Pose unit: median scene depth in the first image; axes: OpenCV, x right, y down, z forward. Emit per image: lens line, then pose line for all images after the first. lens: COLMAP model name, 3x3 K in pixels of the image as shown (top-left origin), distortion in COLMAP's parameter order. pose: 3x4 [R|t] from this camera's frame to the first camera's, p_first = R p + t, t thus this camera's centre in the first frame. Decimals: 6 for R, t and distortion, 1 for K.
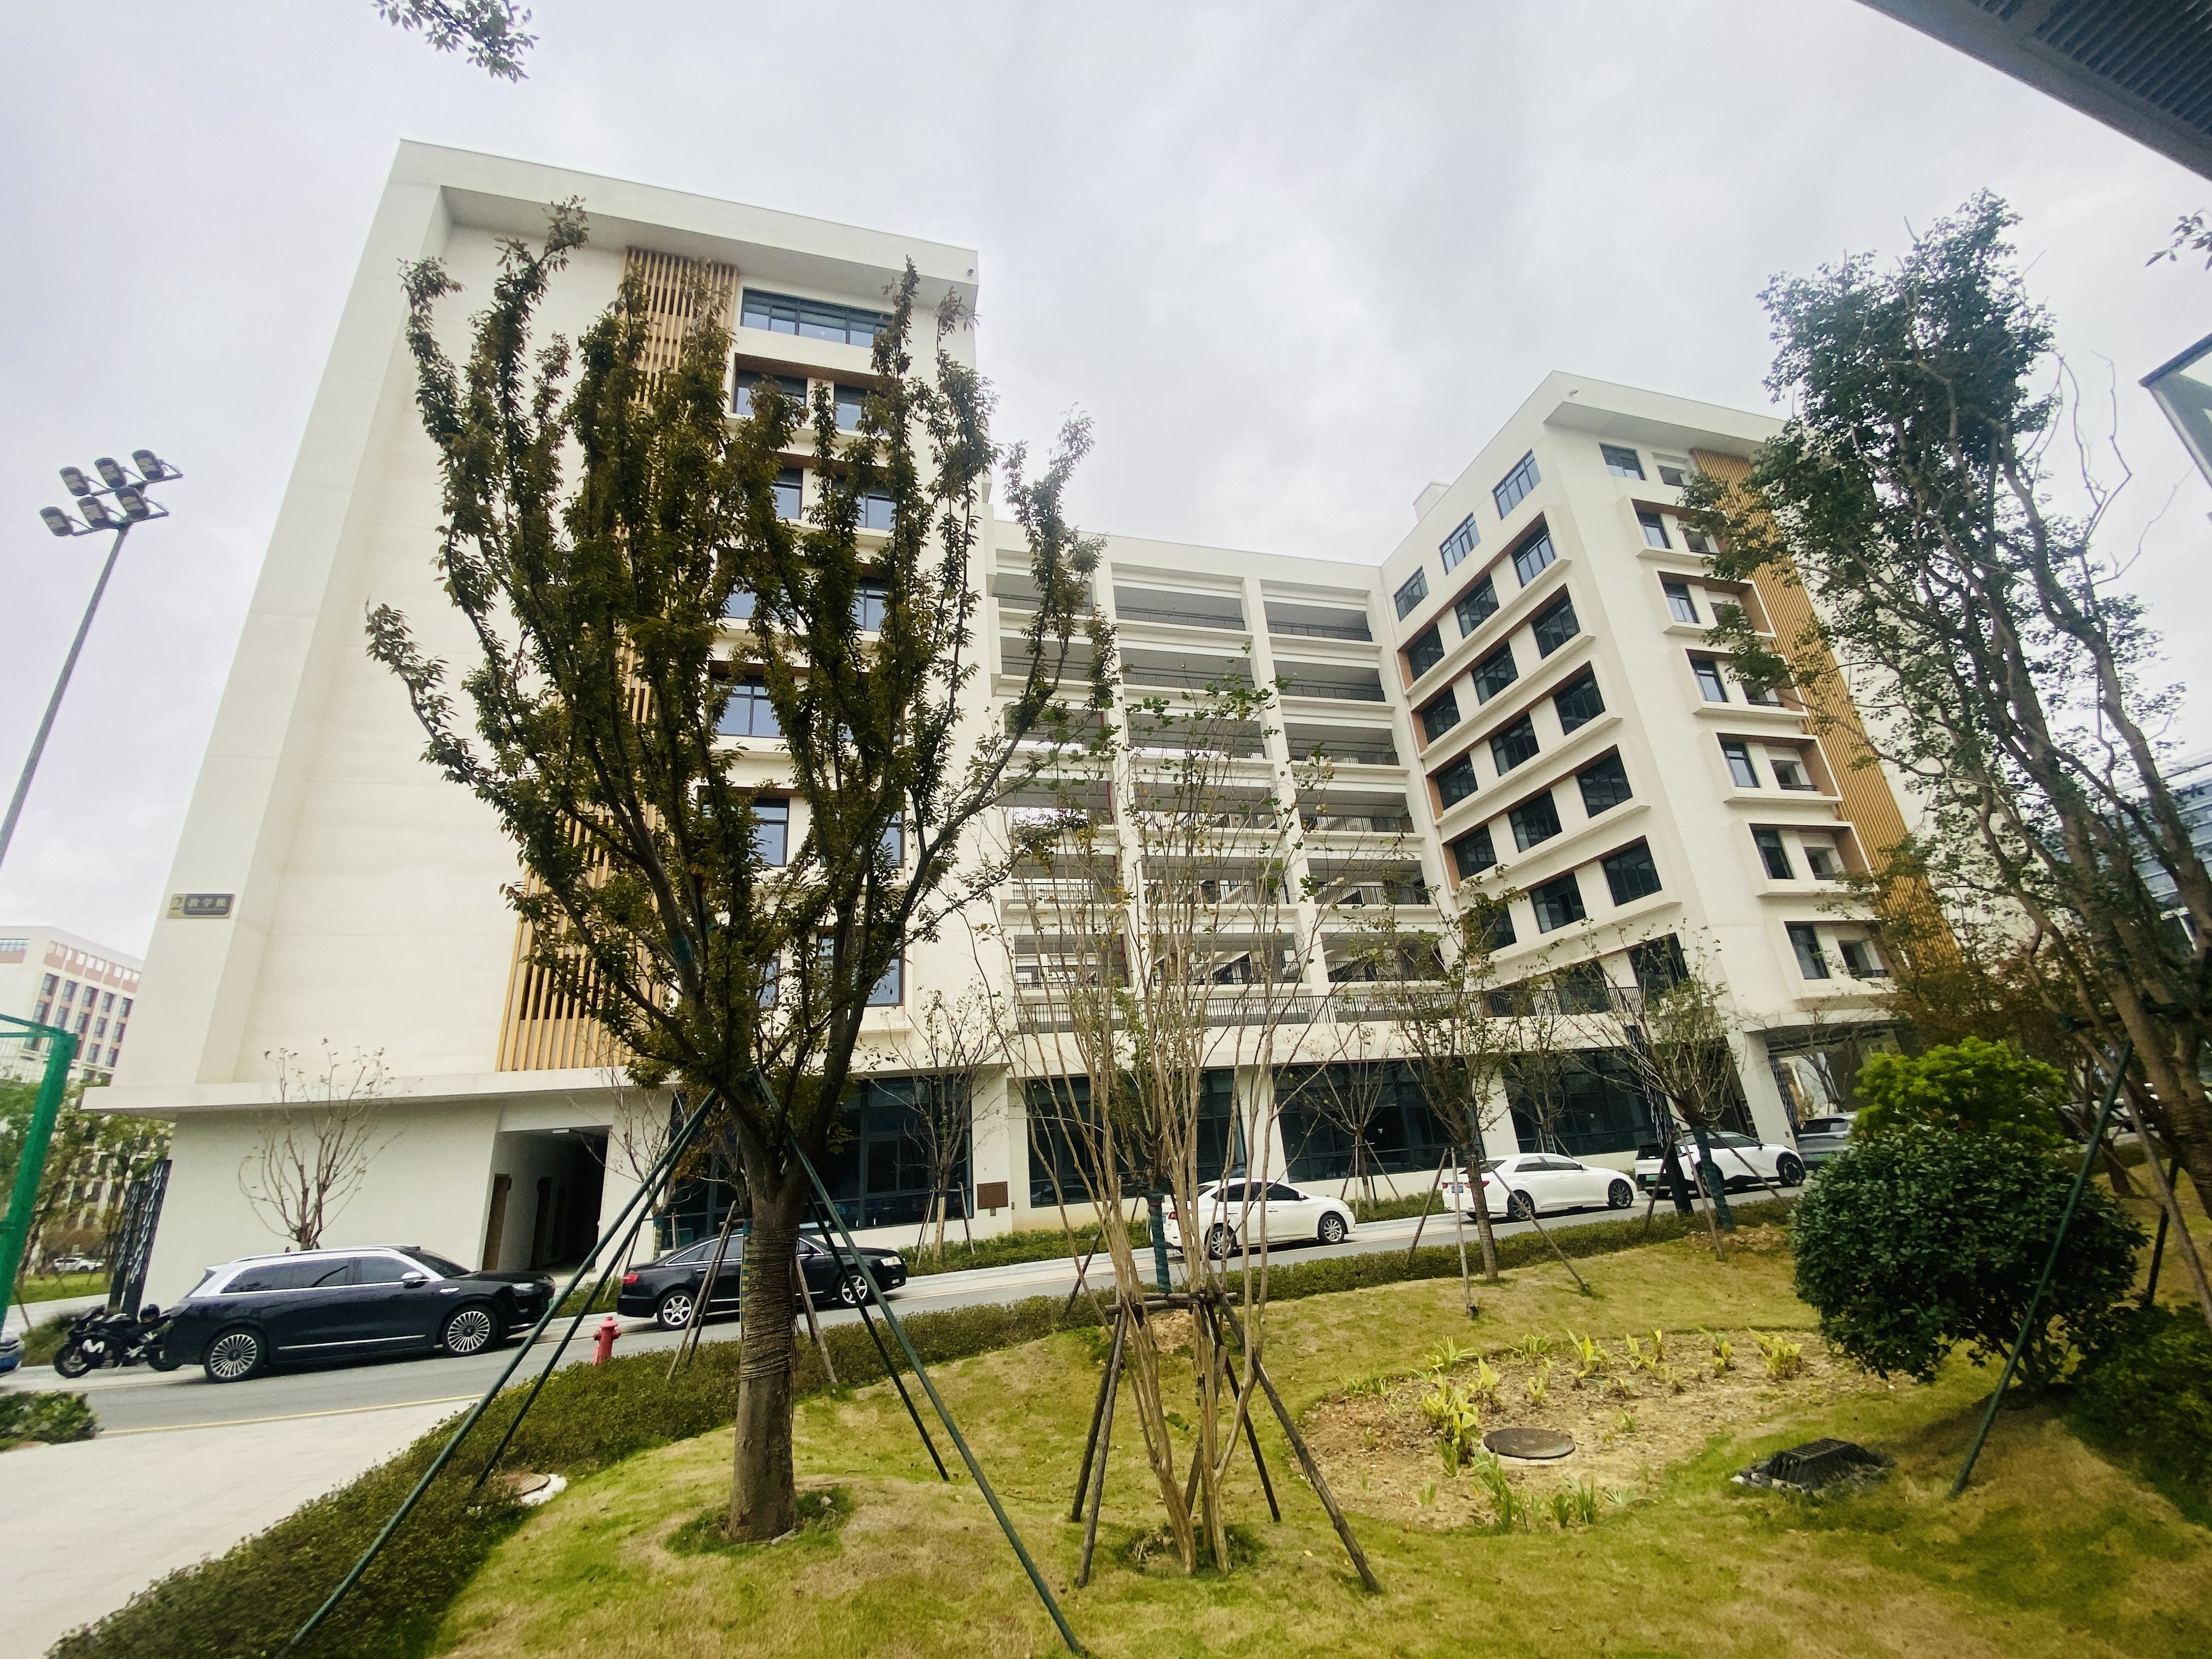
lens RADIAL K [[876.6, 0, 1092.3], [0, 876.6, 830.8], [0, 0, 1]] dist [0.008218, -0.017038]
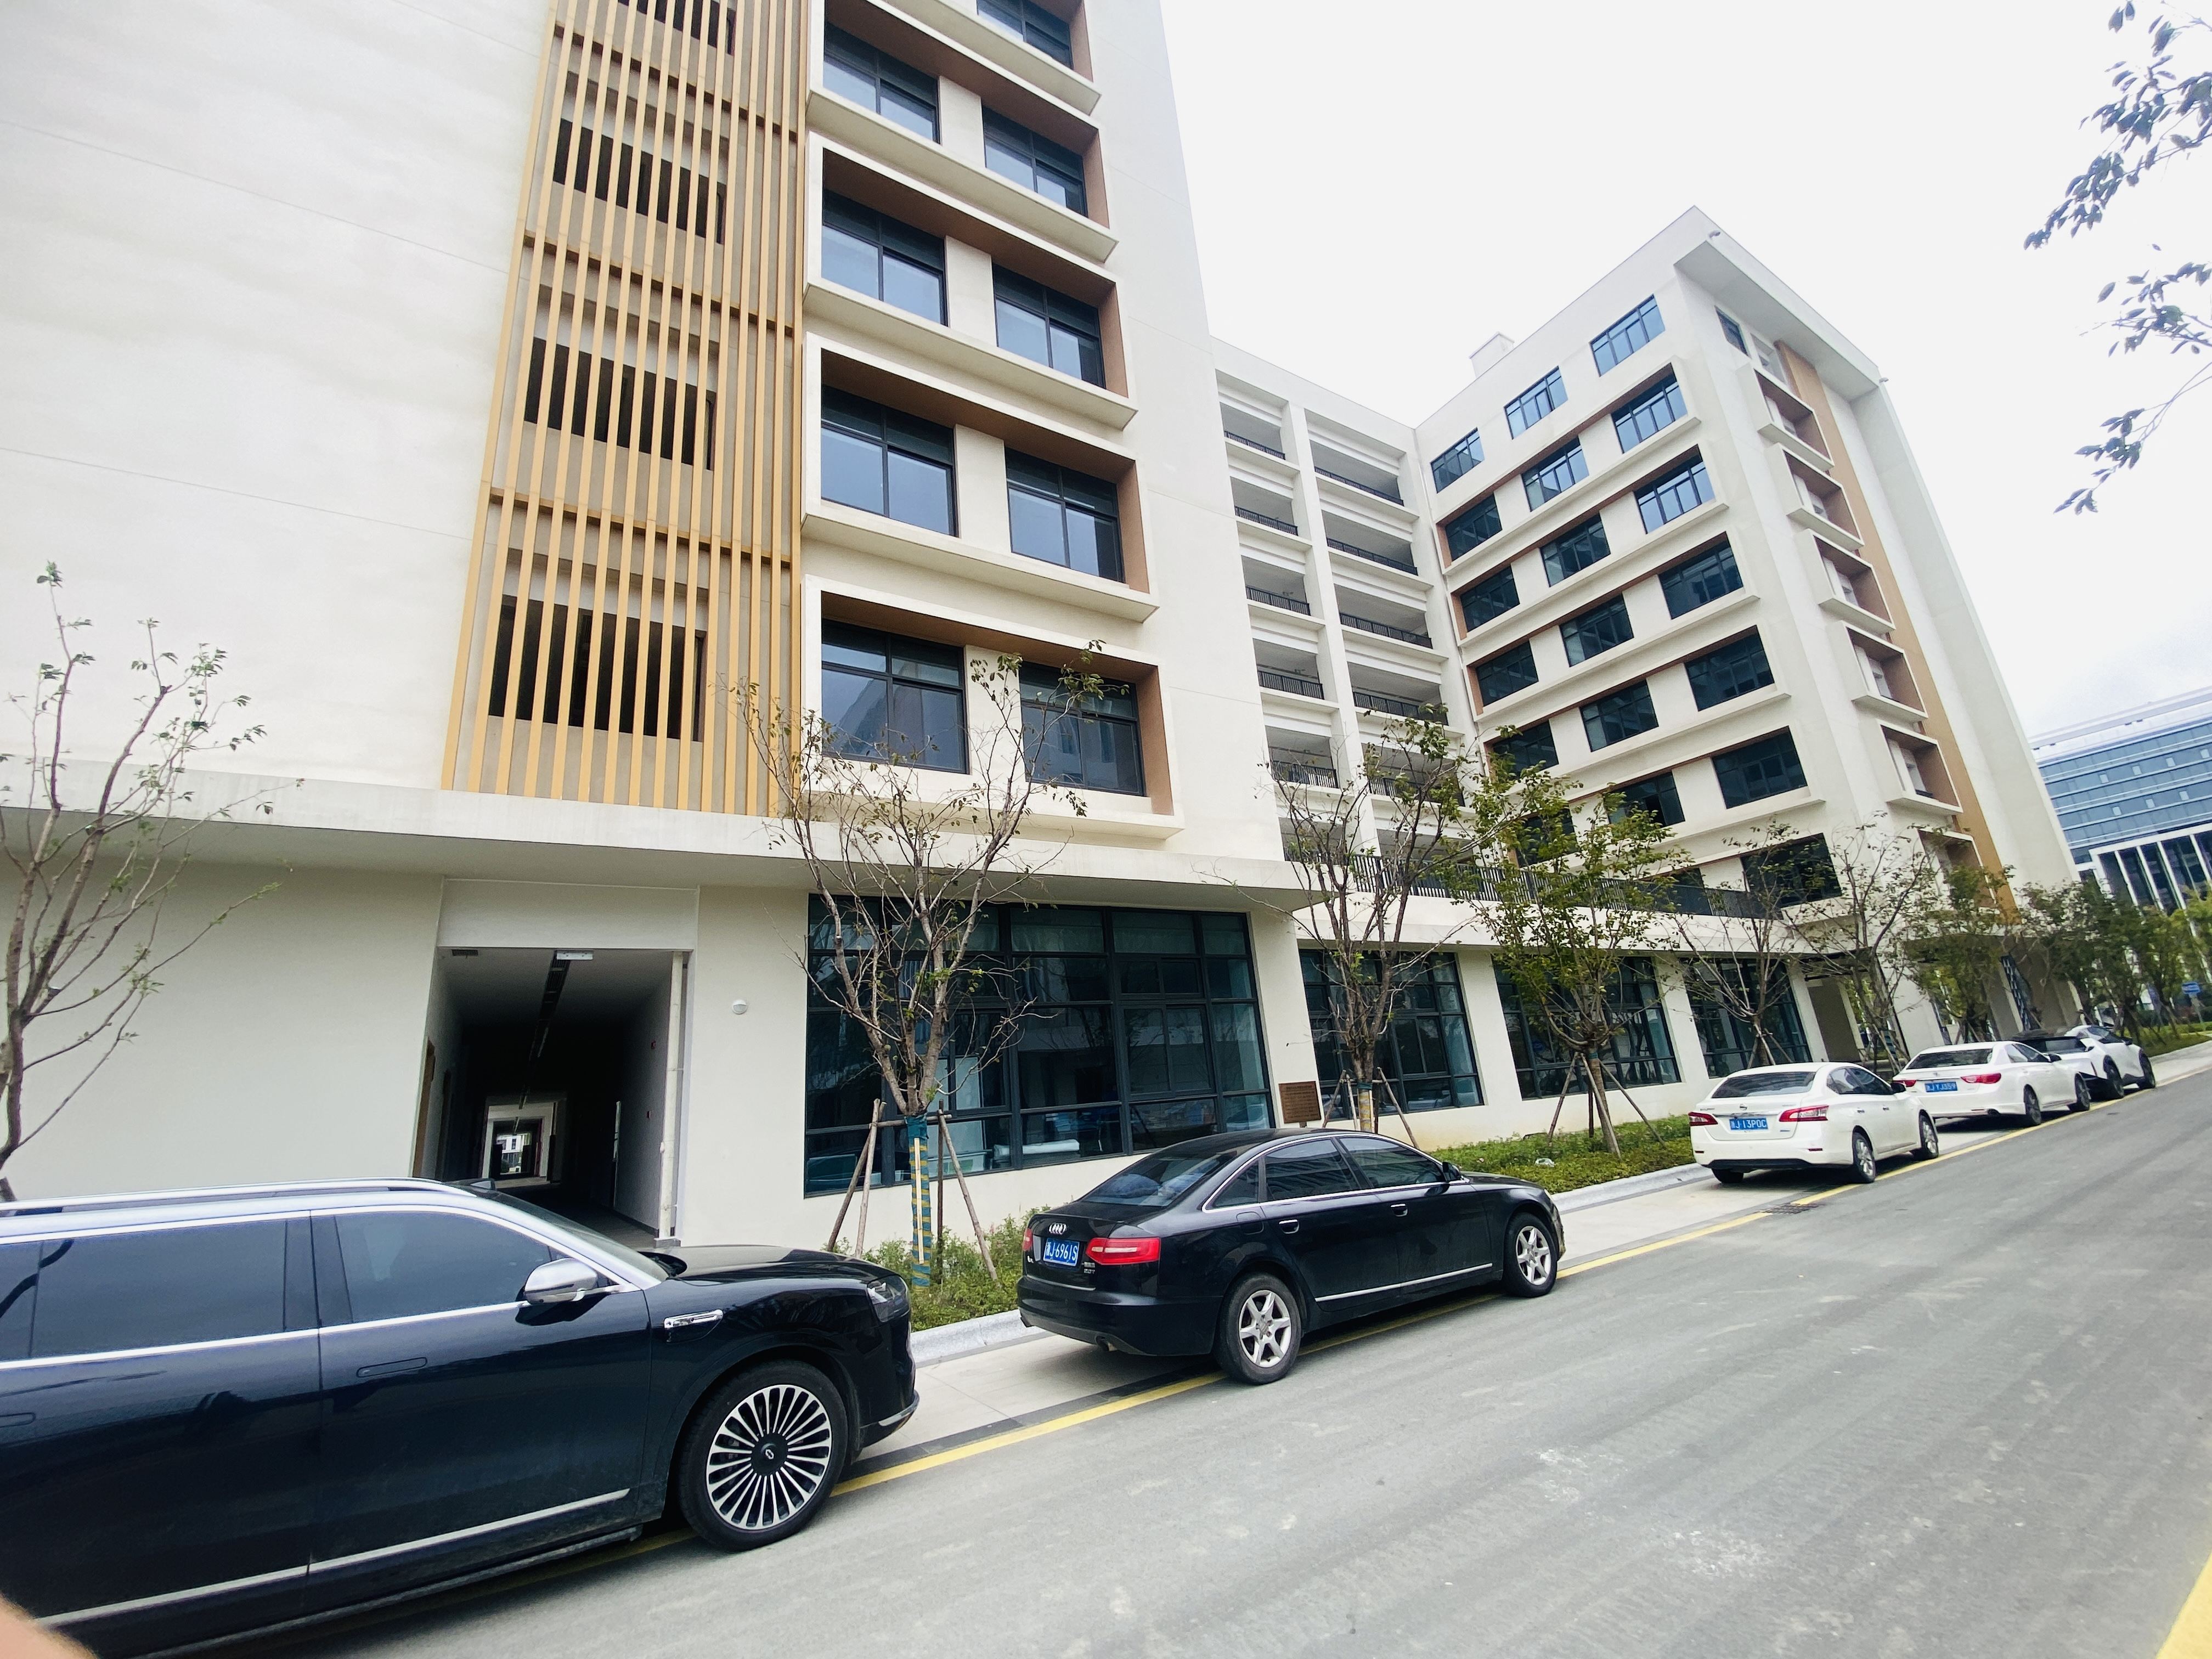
lens RADIAL K [[912.5, 0, 1090.6], [0, 912.5, 826.5], [0, 0, 1]] dist [-0.000060, -0.000006]
pose [[0.965204, 0.077847, 0.249640, -0.229171], [-0.089549, 0.995337, 0.035848, 0.112533], [-0.245686, -0.056955, 0.967675, 0.225401]]
